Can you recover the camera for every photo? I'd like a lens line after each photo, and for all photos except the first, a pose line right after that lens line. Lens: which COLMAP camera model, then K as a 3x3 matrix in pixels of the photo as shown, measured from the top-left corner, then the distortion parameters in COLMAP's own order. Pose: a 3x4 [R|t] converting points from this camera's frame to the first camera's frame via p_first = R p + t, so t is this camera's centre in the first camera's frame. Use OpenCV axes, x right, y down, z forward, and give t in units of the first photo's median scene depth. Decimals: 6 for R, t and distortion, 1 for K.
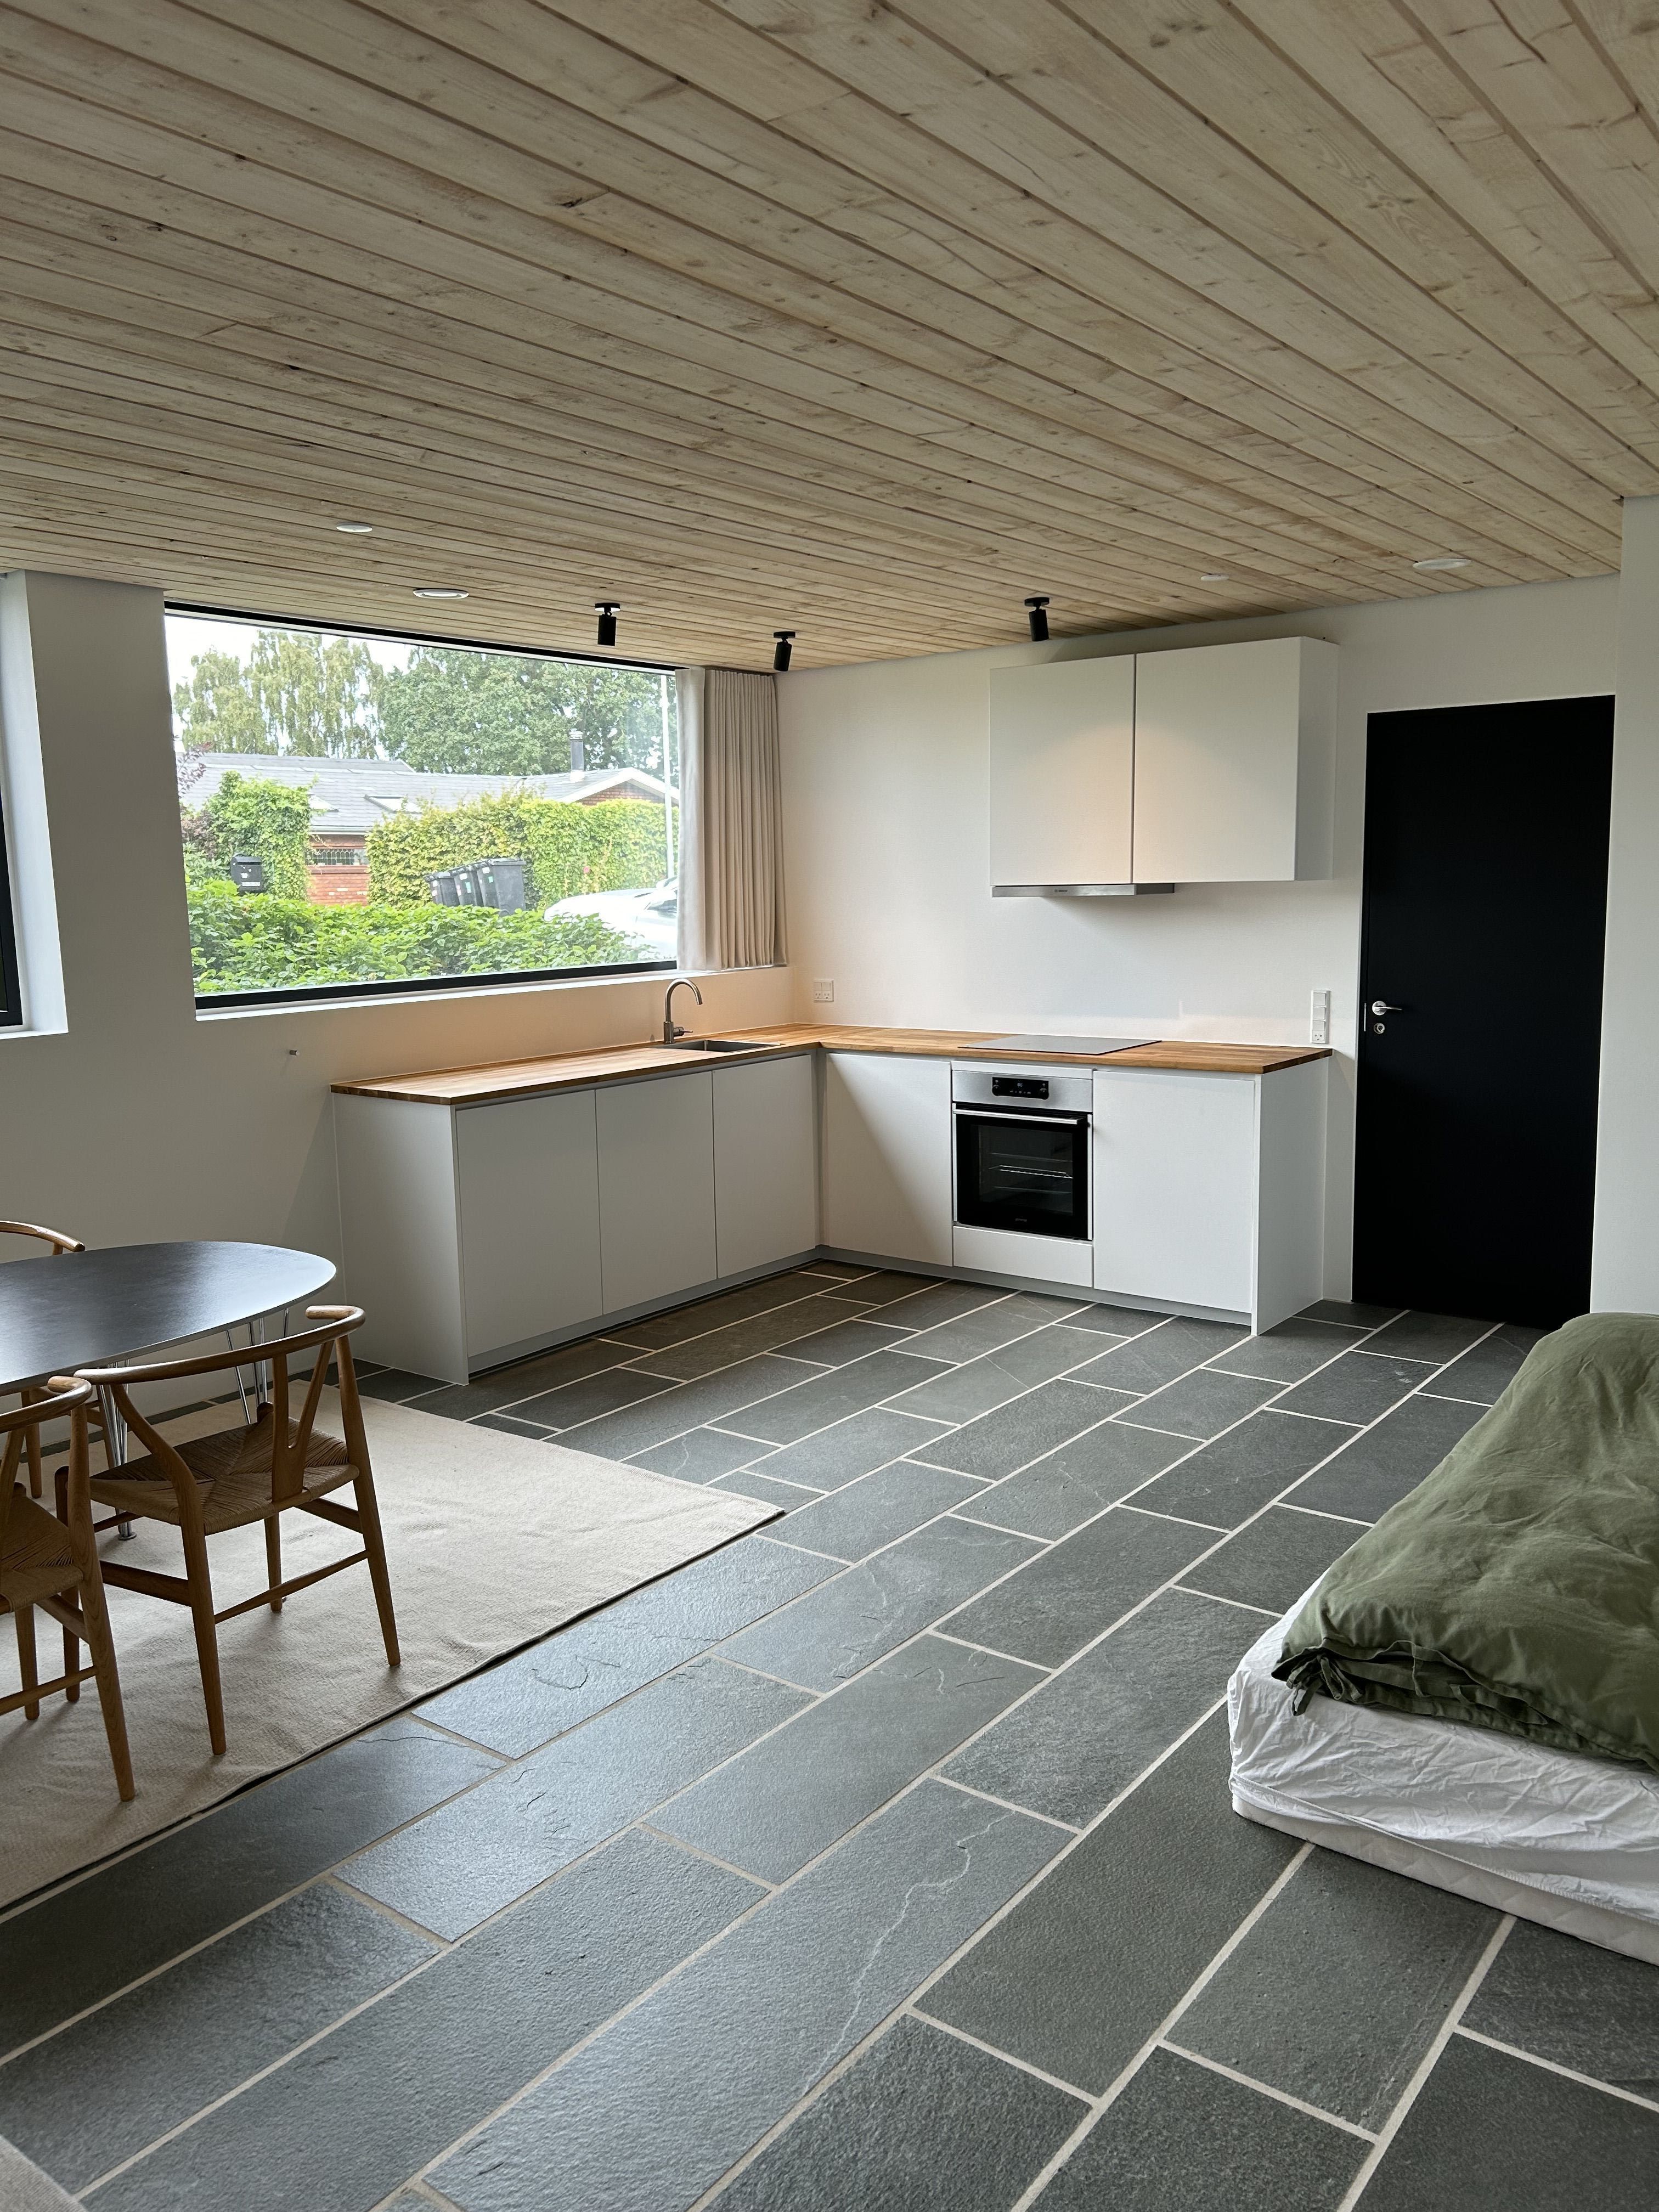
lens RADIAL K [[1672.4, 0, 825.2], [0, 1672.4, 1111.5], [0, 0, 1]] dist [0.013393, -0.009269]
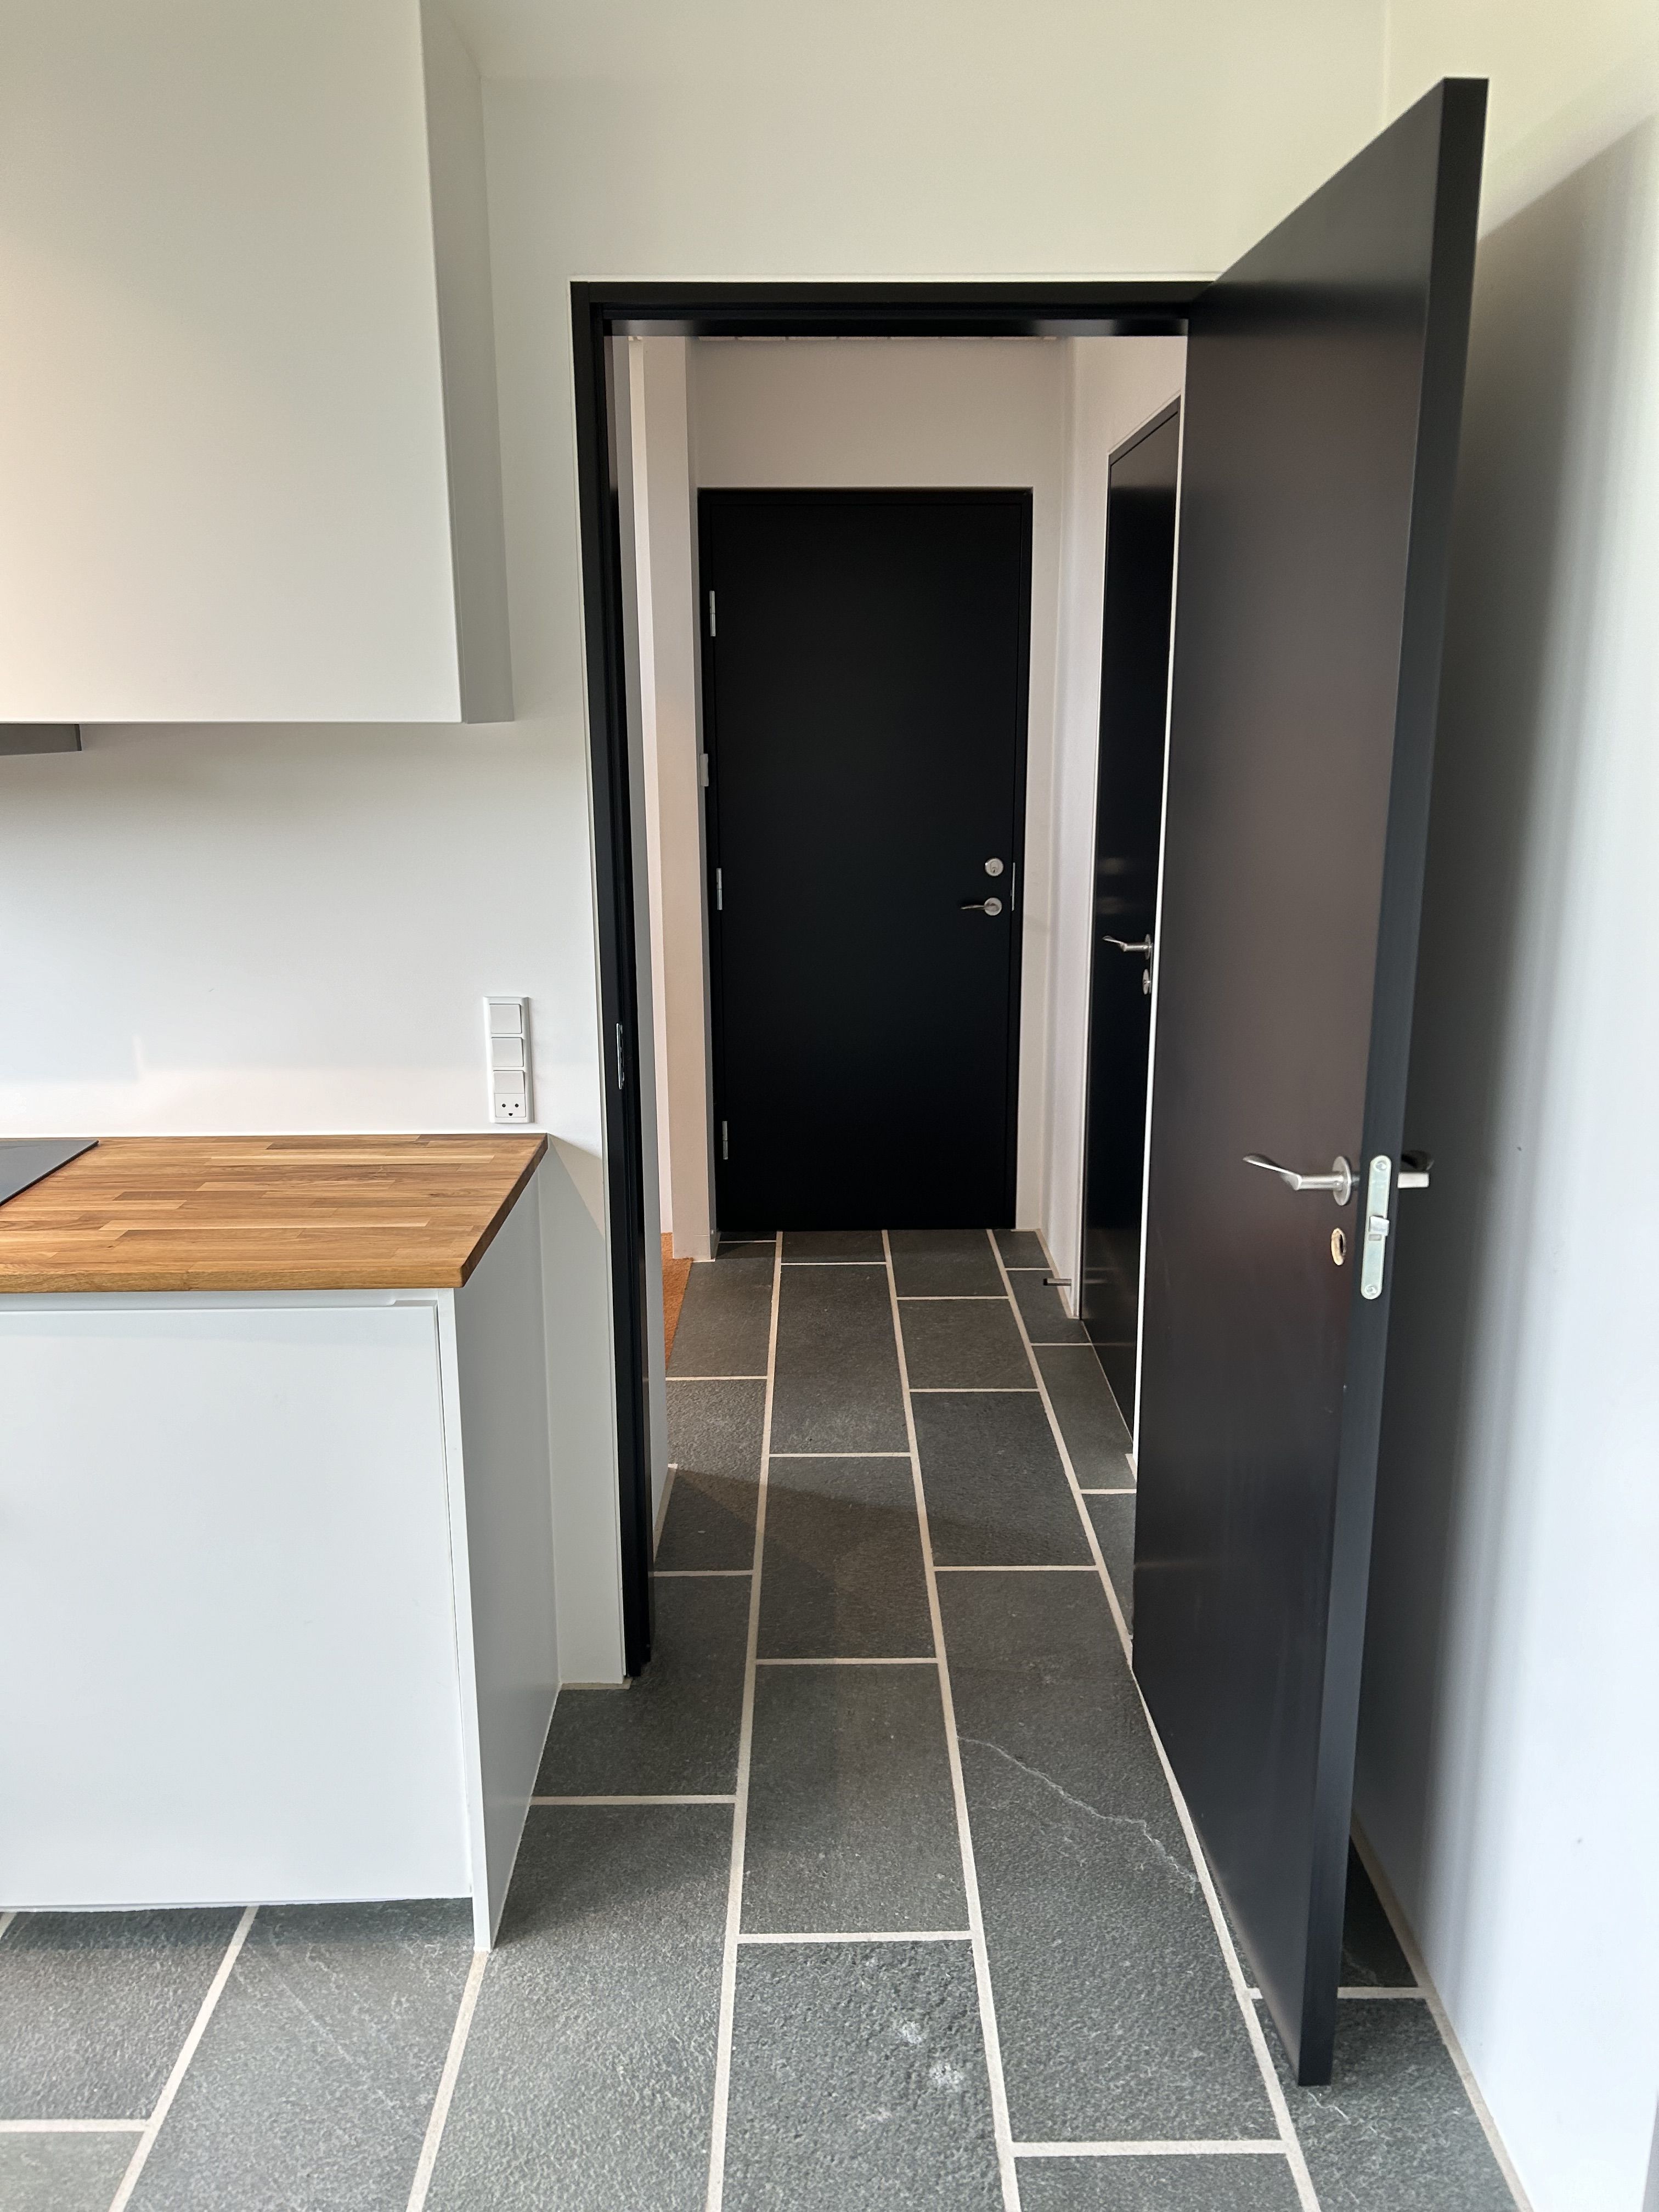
lens RADIAL K [[1645.0, 0, 829.5], [0, 1645.0, 1106.0], [0, 0, 1]] dist [0.095107, -0.203697]
pose [[0.789575, -0.129245, 0.599889, 0.211103], [0.074323, 0.990514, 0.115581, -0.165800], [-0.609136, -0.046674, 0.791691, 1.194333]]
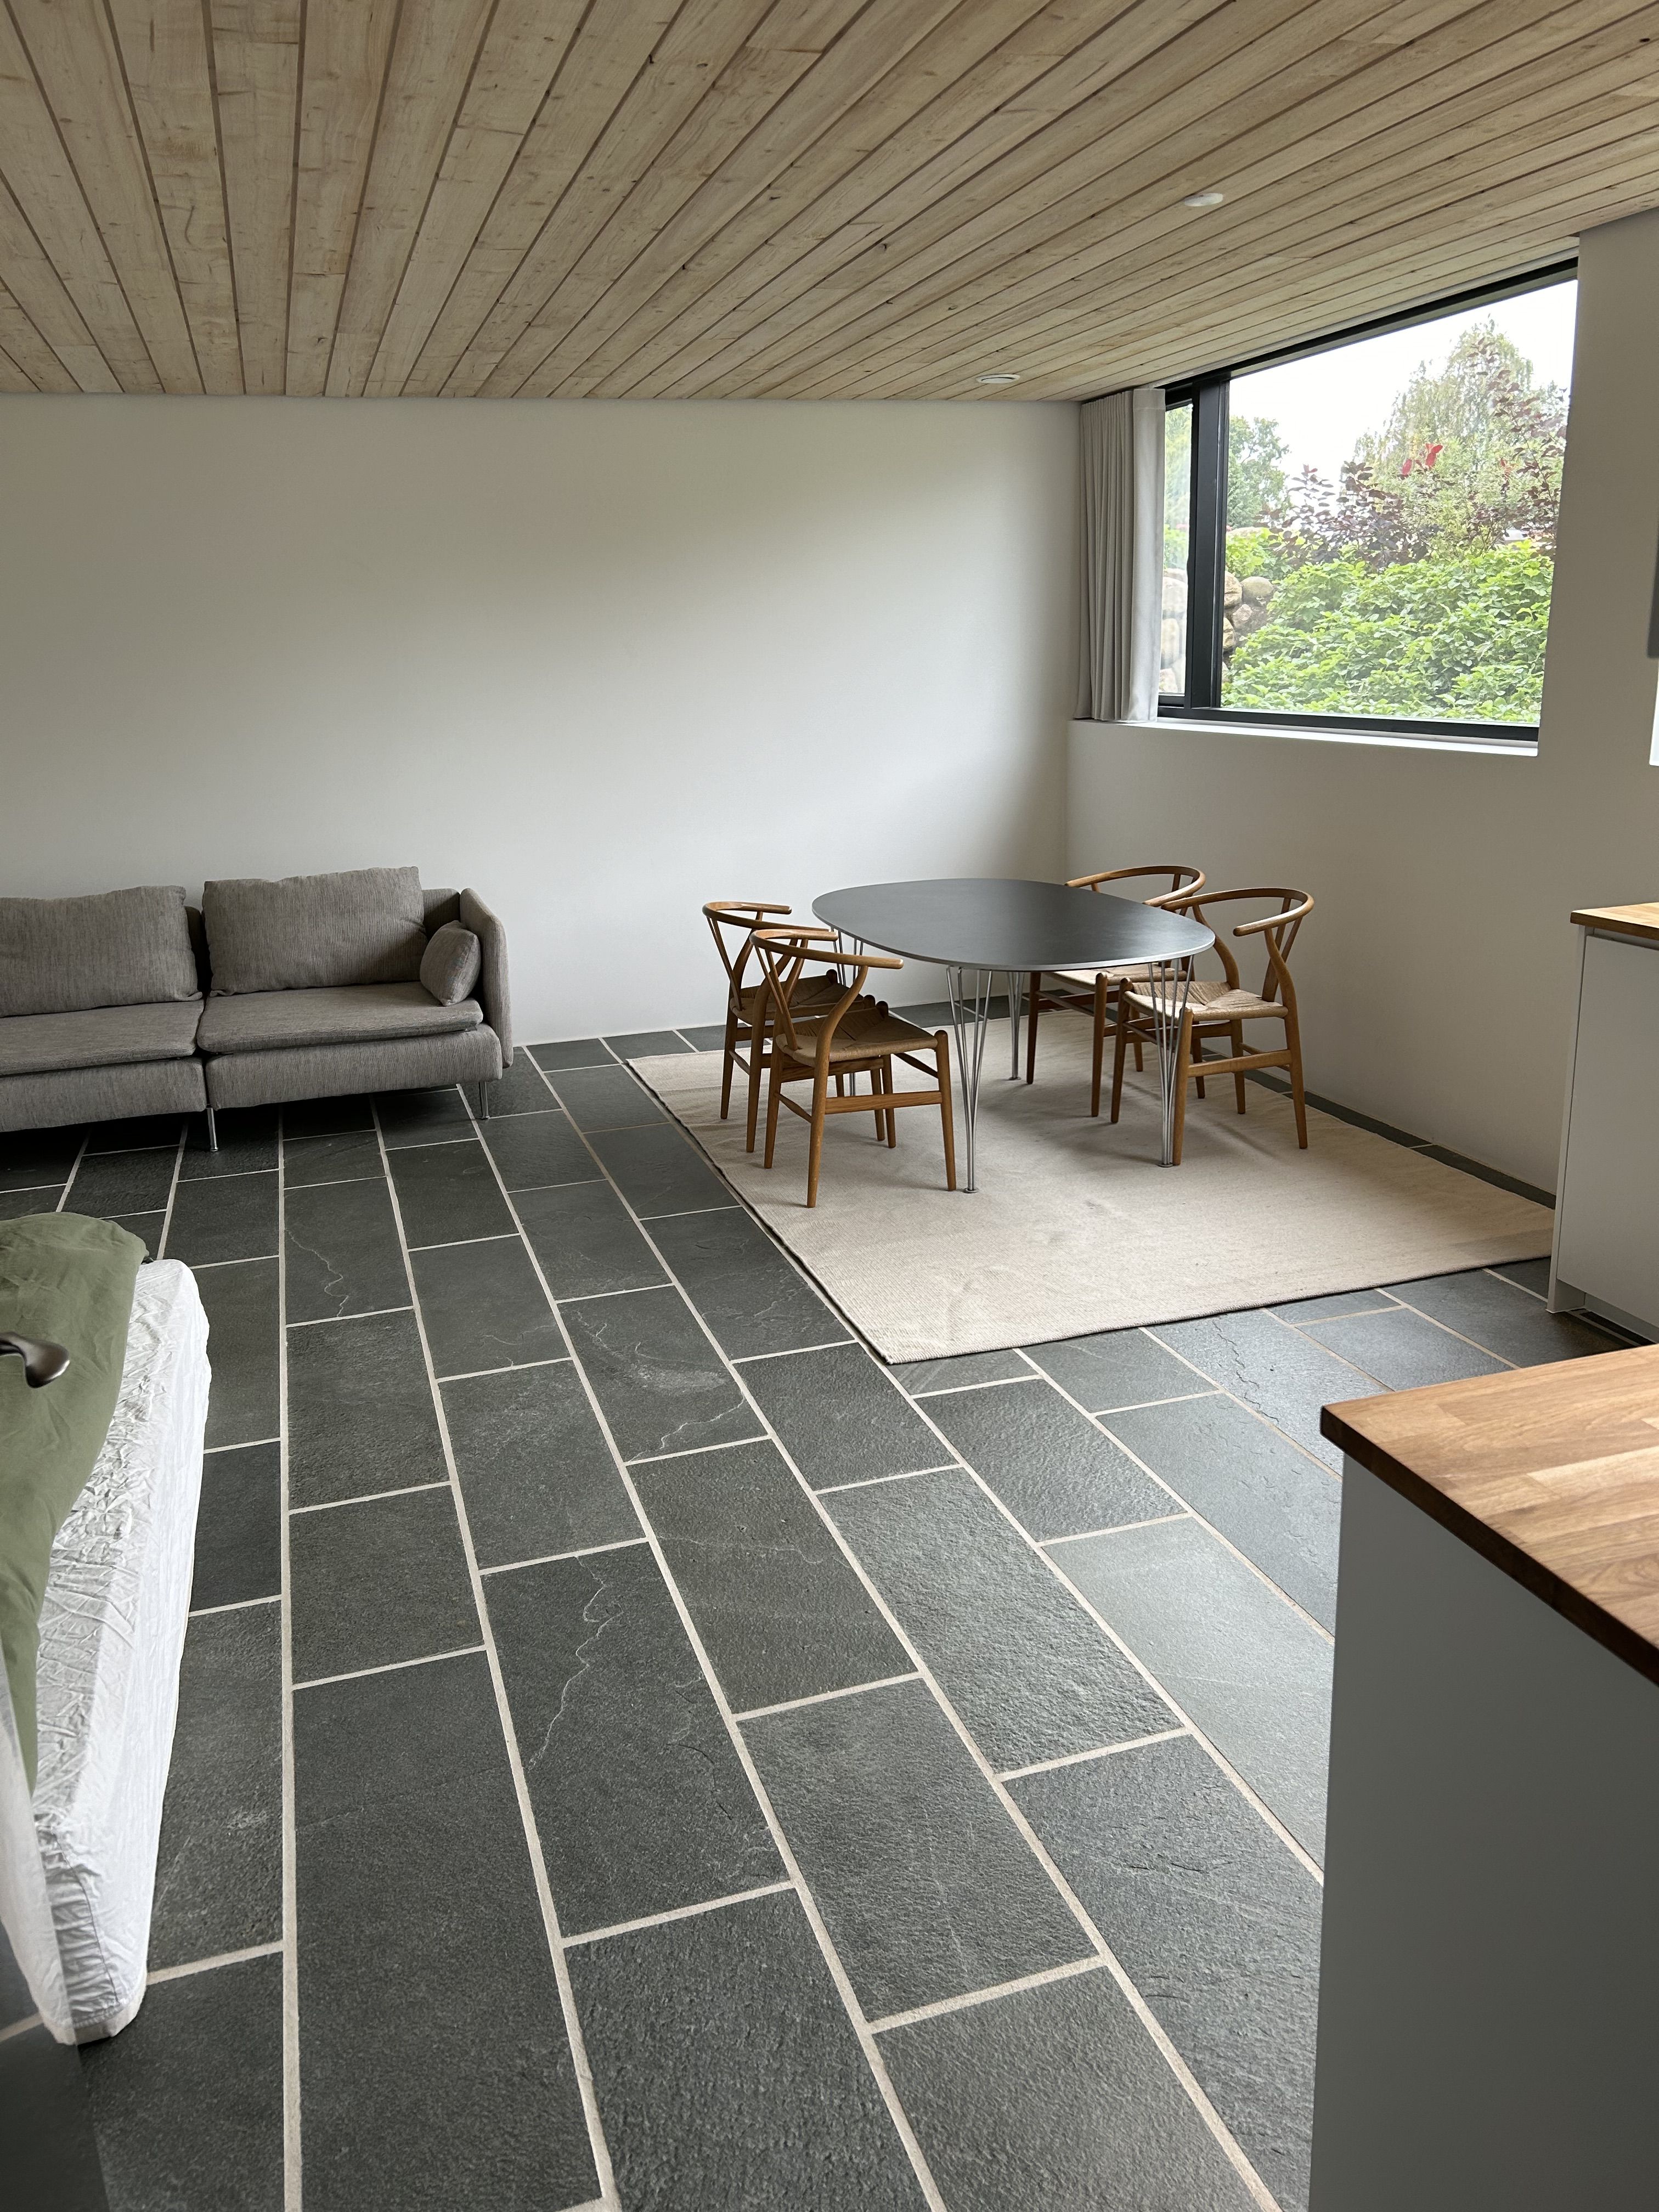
lens RADIAL K [[1672.4, 0, 825.2], [0, 1672.4, 1111.5], [0, 0, 1]] dist [0.013393, -0.009269]
pose [[-0.572926, 0.264999, -0.775585, 0.853209], [-0.071211, 0.926615, 0.369206, -0.274673], [0.816508, 0.266758, -0.512011, 1.842906]]
